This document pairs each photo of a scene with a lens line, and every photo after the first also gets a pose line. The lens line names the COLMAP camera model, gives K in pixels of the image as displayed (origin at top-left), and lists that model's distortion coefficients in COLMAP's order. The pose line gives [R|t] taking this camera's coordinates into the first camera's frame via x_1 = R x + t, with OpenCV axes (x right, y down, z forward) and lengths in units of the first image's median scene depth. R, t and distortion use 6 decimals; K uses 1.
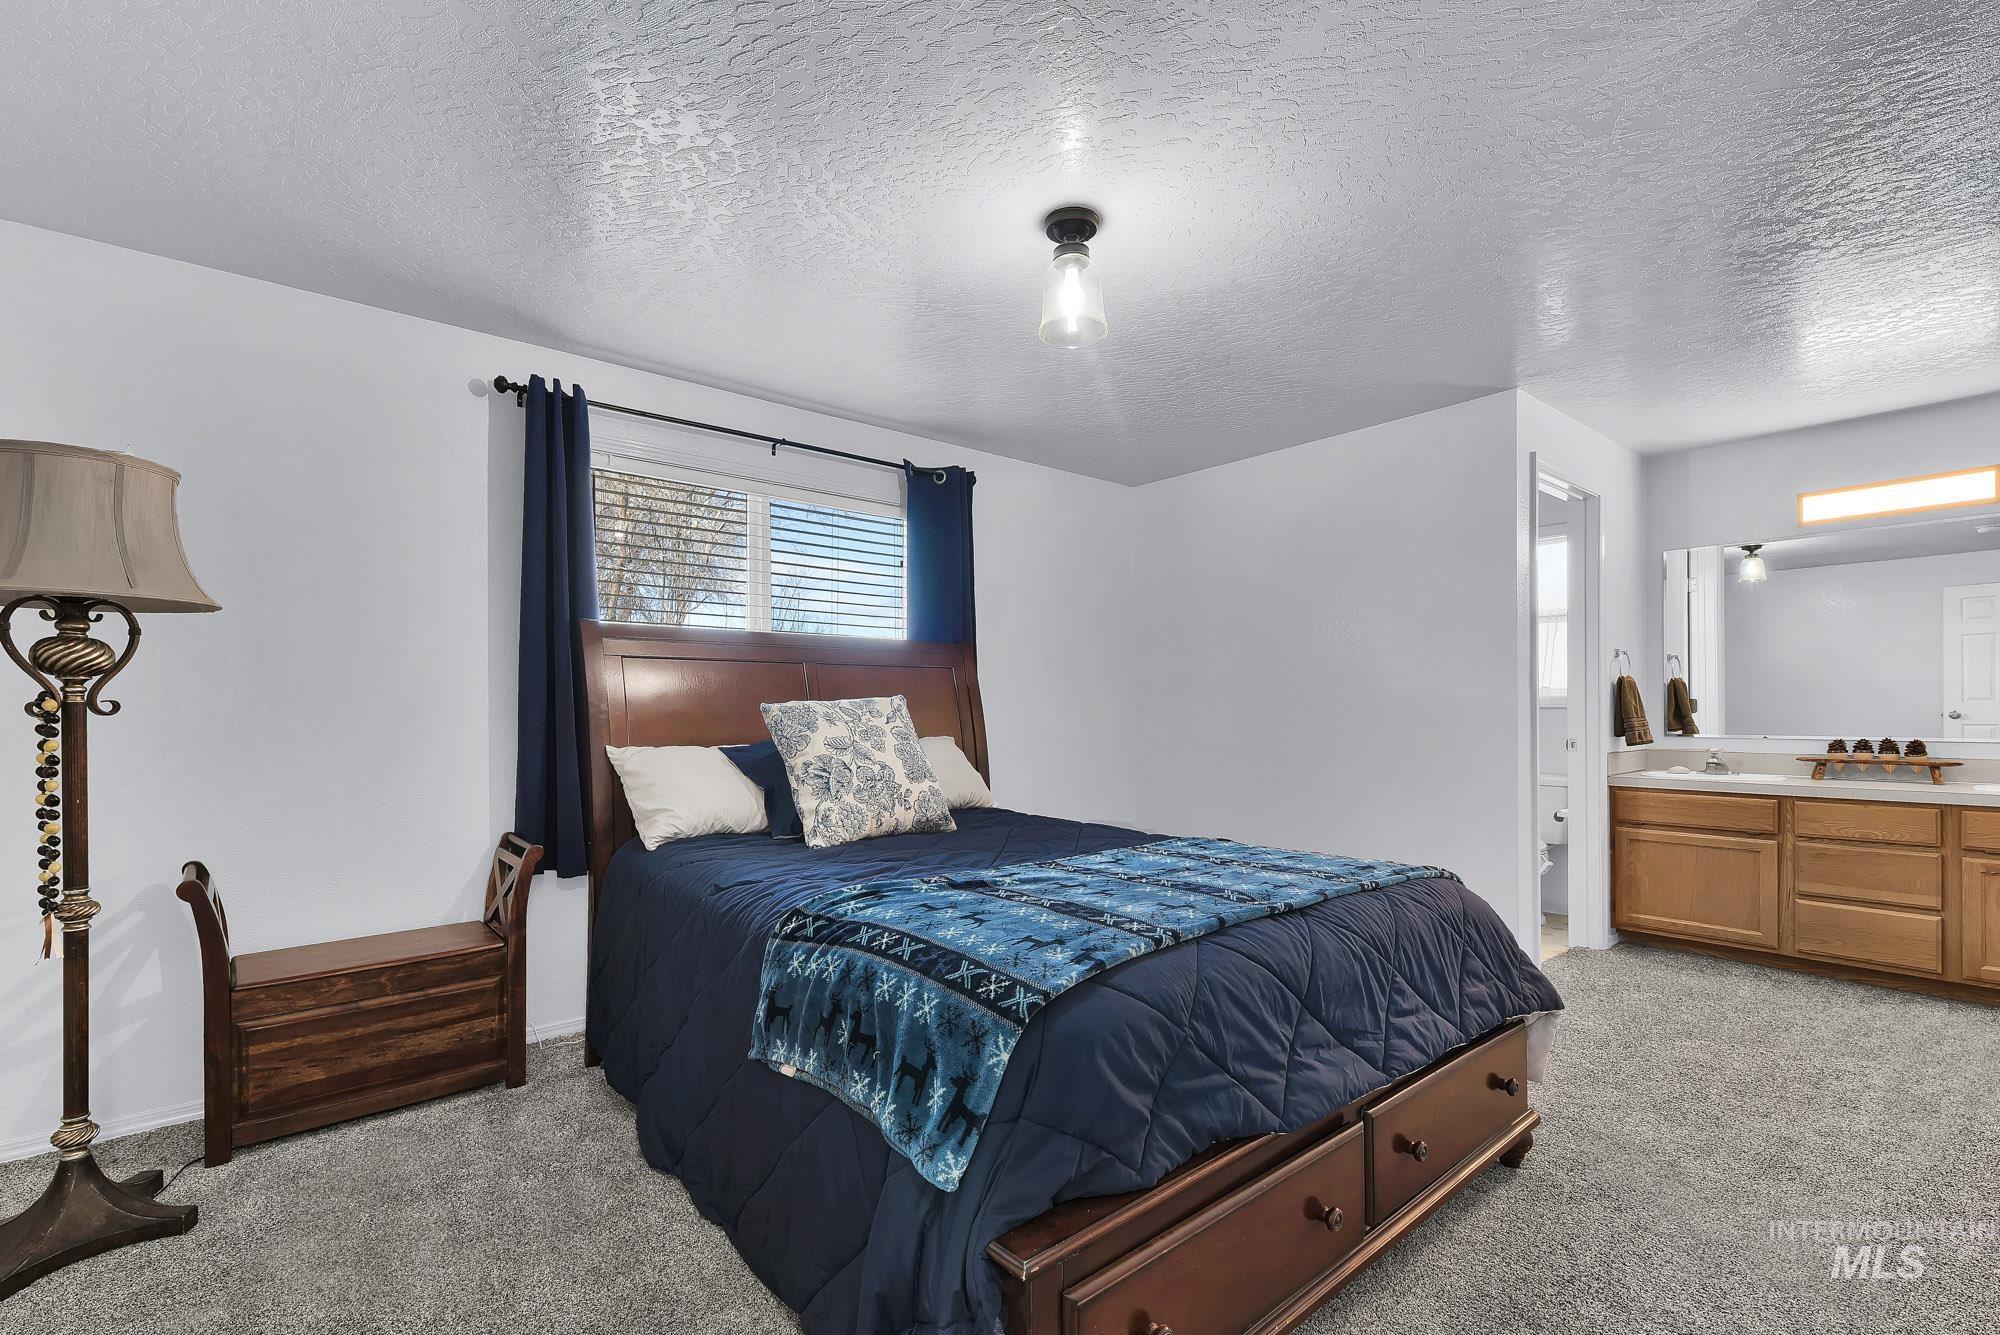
lens RADIAL K [[859.6, 0, 998.0], [0, 859.6, 724.1], [0, 0, 1]] dist [0.000974, -0.000015]
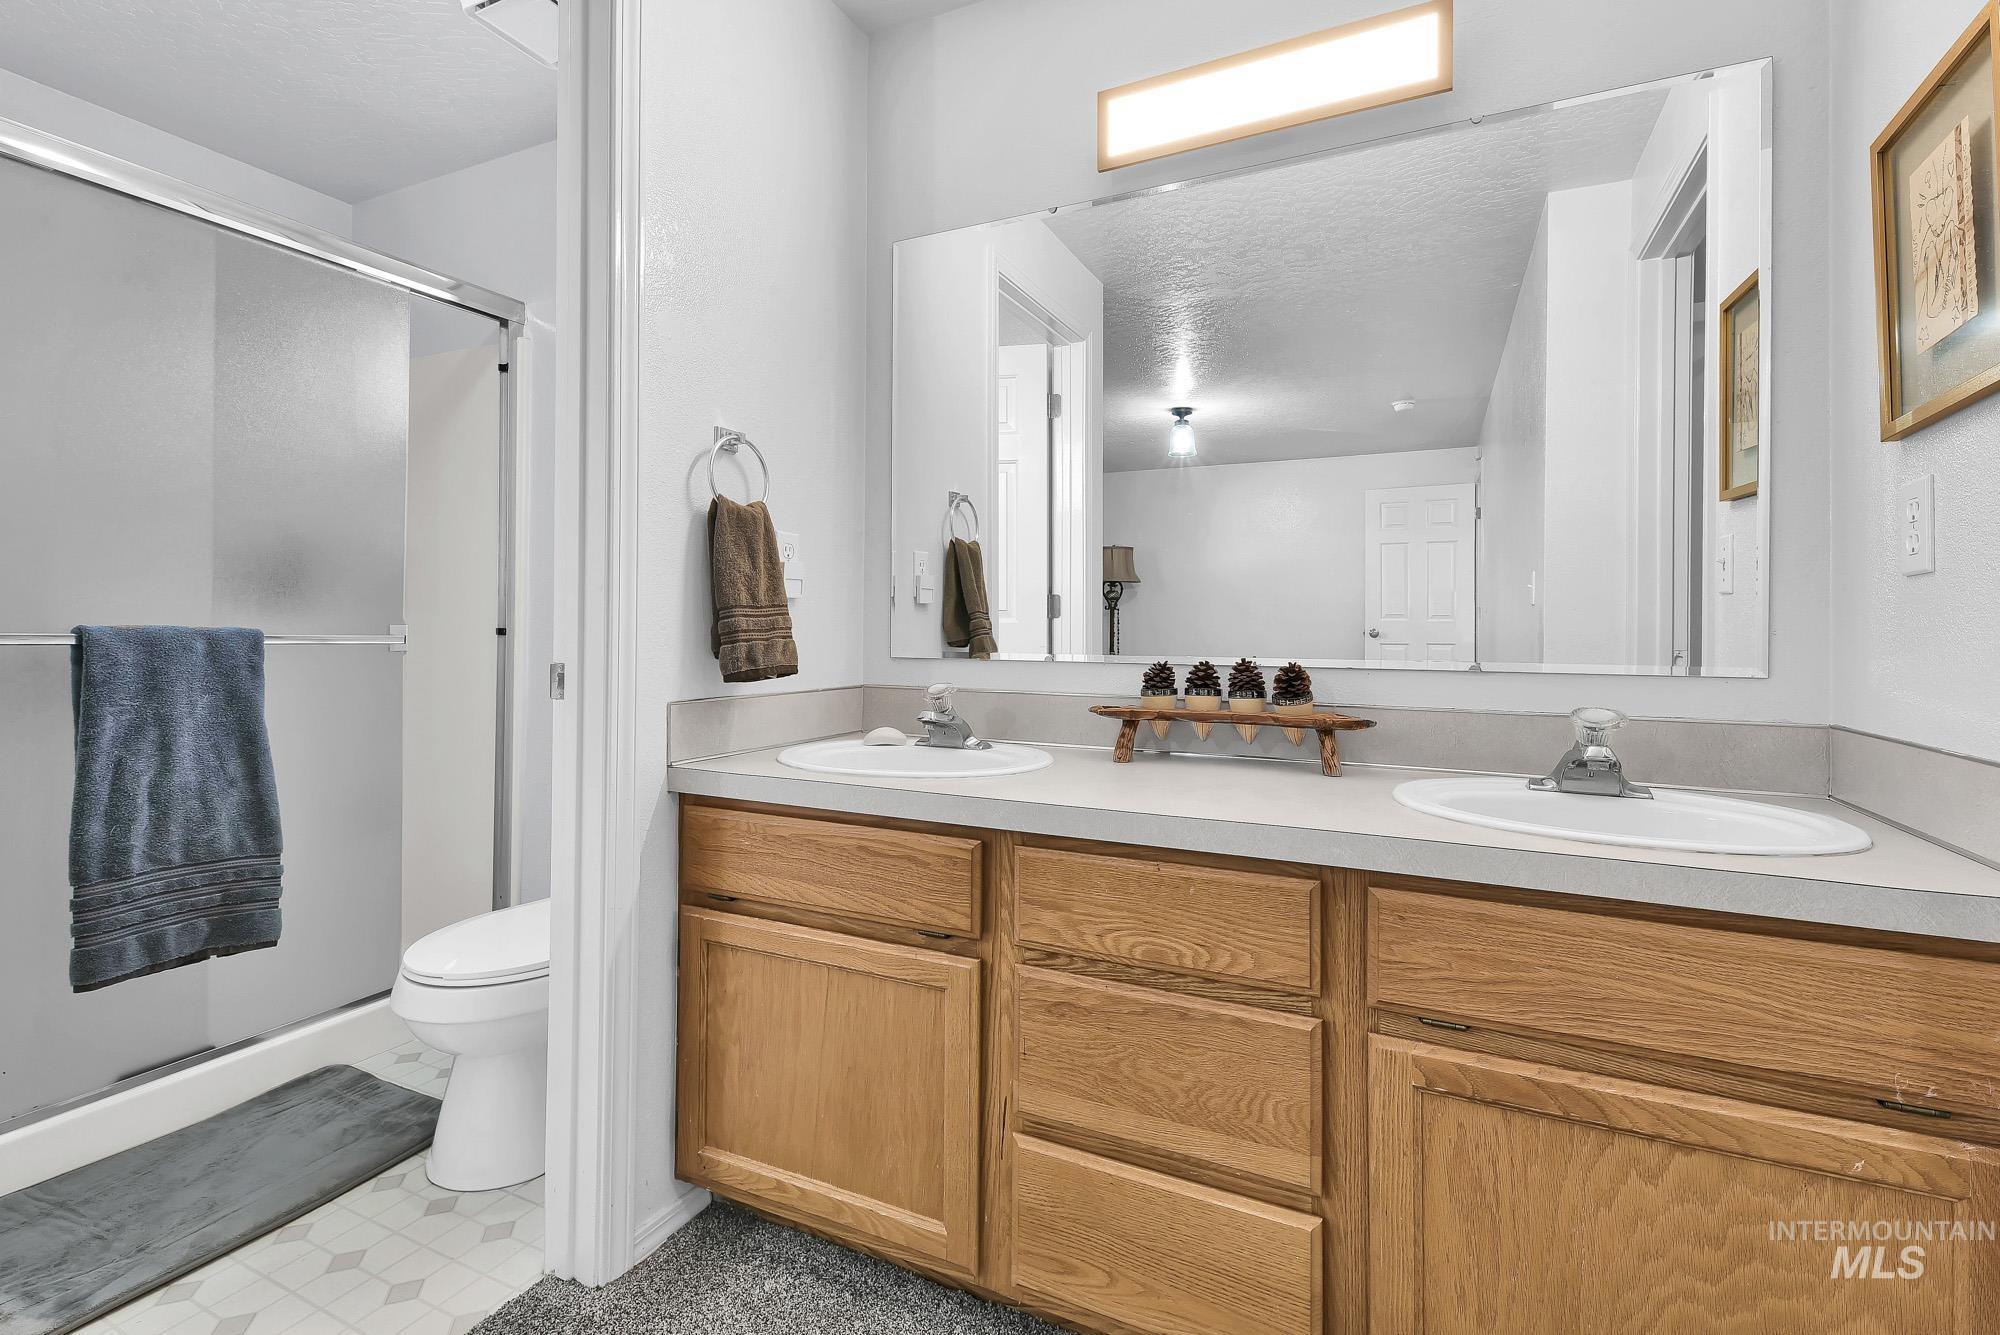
lens RADIAL K [[895.6, 0, 987.9], [0, 895.6, 650.8], [0, 0, 1]] dist [0.007306, 0.000215]
pose [[0.910026, 0.003934, 0.414532, 0.738772], [-0.004047, 0.999992, -0.000606, 0.012722], [-0.414531, -0.001126, 0.910035, 0.654752]]
